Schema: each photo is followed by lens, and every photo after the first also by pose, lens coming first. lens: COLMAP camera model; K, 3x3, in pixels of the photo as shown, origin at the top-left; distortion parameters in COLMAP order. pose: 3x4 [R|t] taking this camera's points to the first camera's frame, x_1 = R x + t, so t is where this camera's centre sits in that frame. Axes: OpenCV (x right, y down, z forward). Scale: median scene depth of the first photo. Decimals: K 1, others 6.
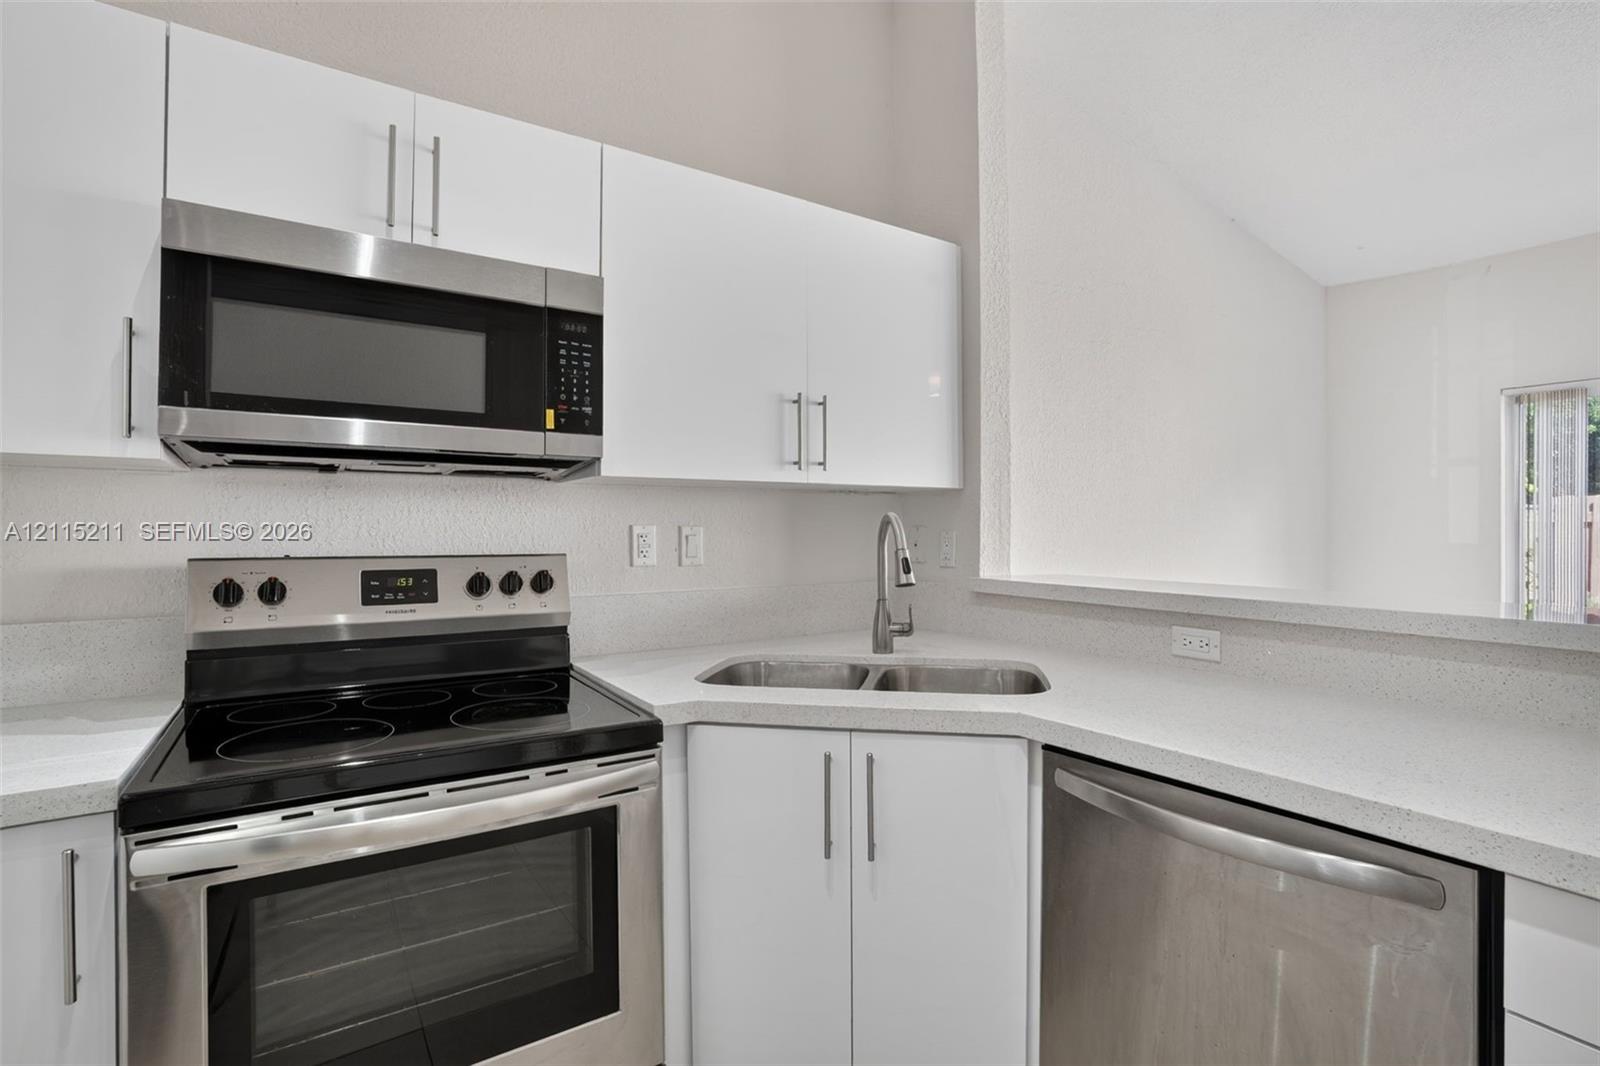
lens RADIAL K [[729.6, 0, 812.6], [0, 729.6, 529.1], [0, 0, 1]] dist [-0.040862, 0.009406]
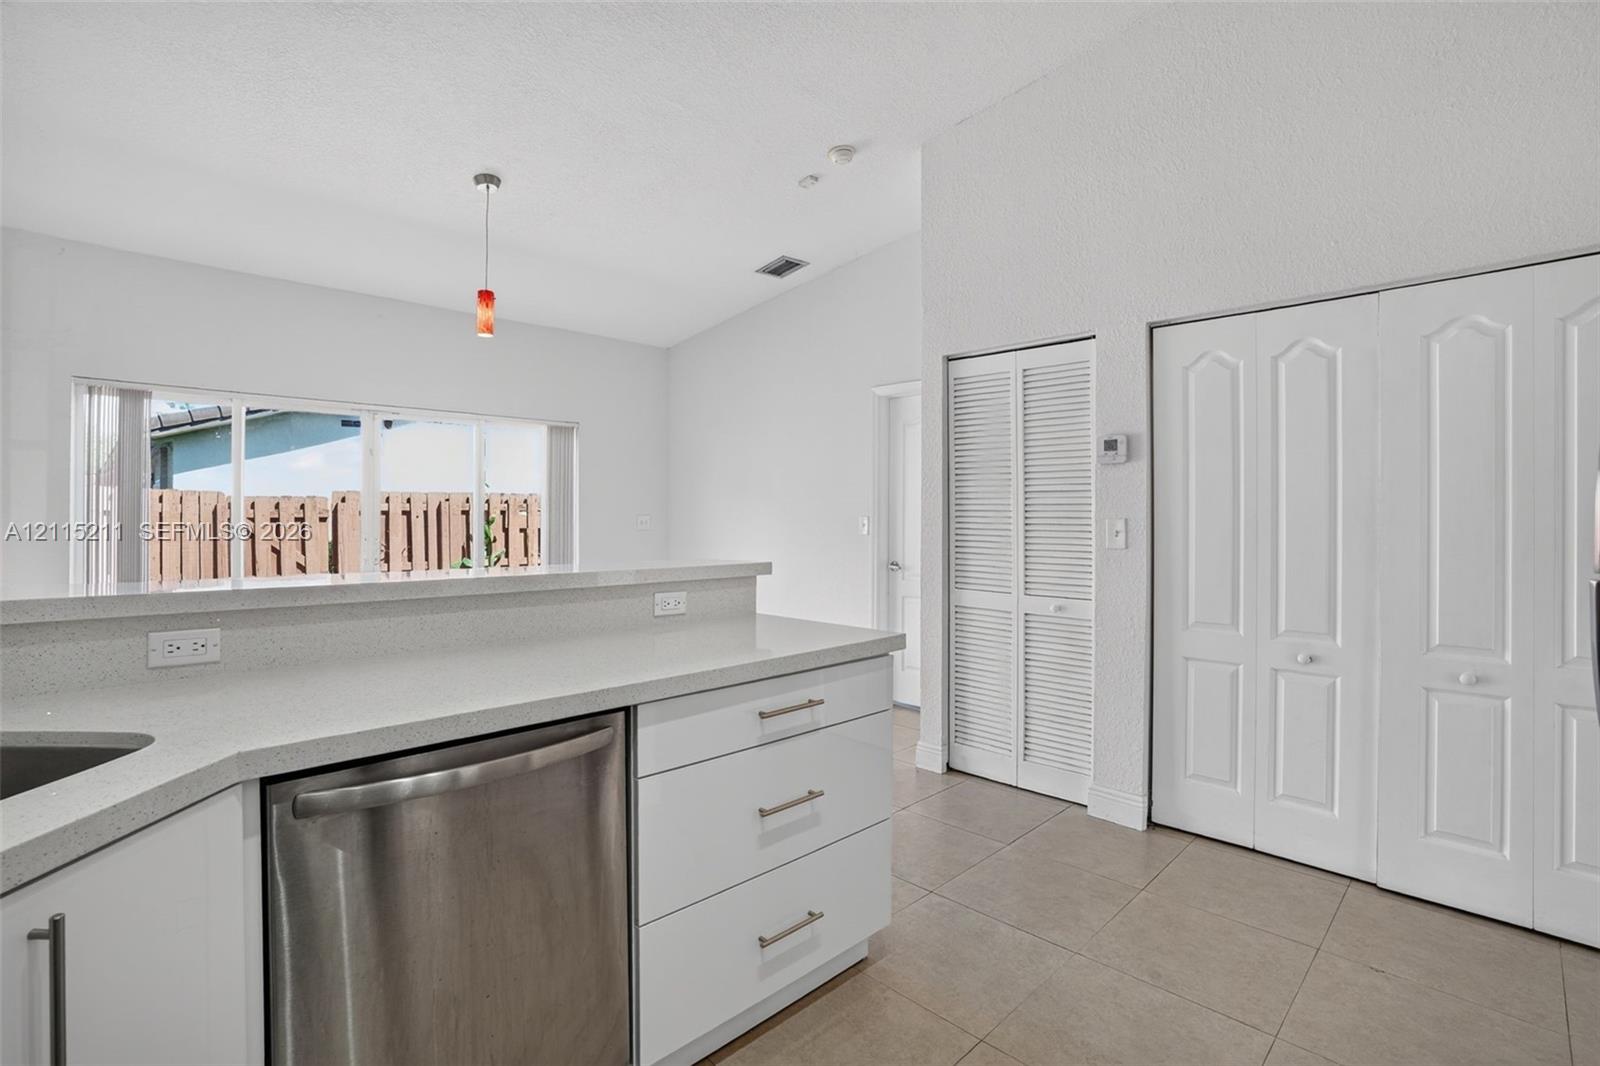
lens RADIAL K [[729.6, 0, 797.1], [0, 729.6, 516.2], [0, 0, 1]] dist [-0.040862, 0.009406]
pose [[-0.164179, 0.004044, 0.986422, -0.474731], [-0.003284, 0.999984, -0.004646, 0.000688], [-0.986425, -0.004002, -0.164163, 0.441472]]
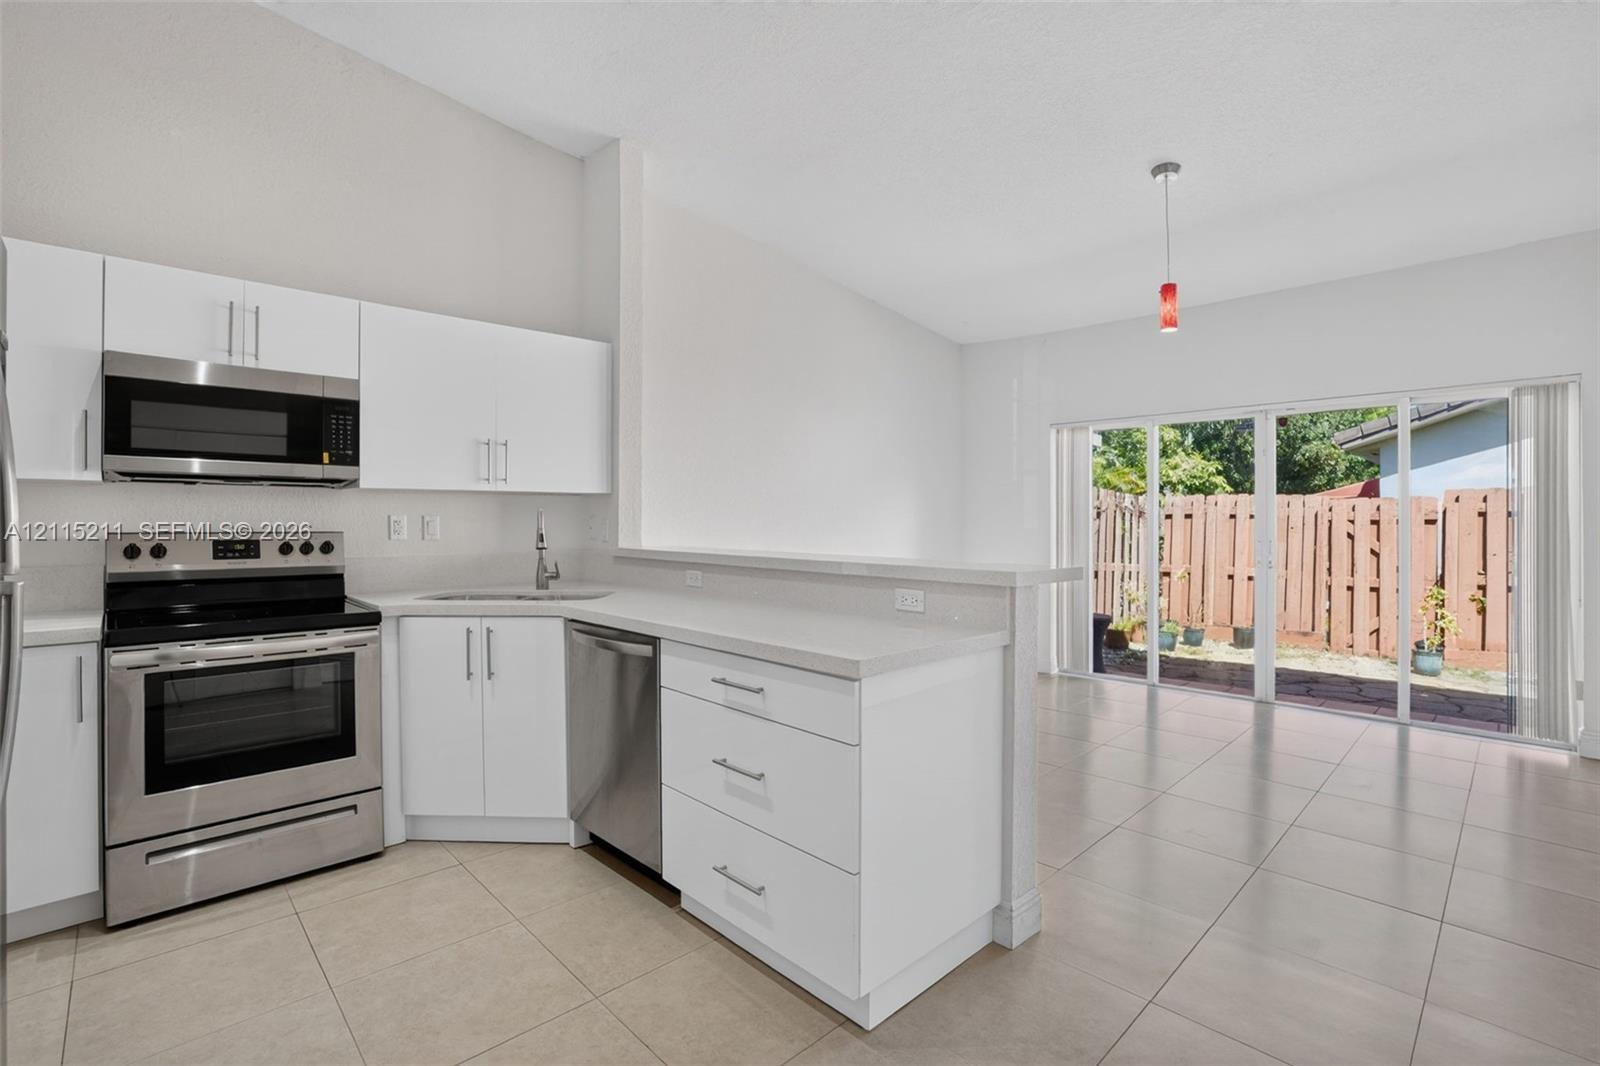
lens RADIAL K [[729.6, 0, 818.8], [0, 729.6, 522.3], [0, 0, 1]] dist [-0.040862, 0.009406]
pose [[0.984457, 0.002108, 0.175613, 0.546101], [-0.003299, 0.999973, 0.006492, -0.002714], [-0.175594, -0.006971, 0.984438, -1.008183]]
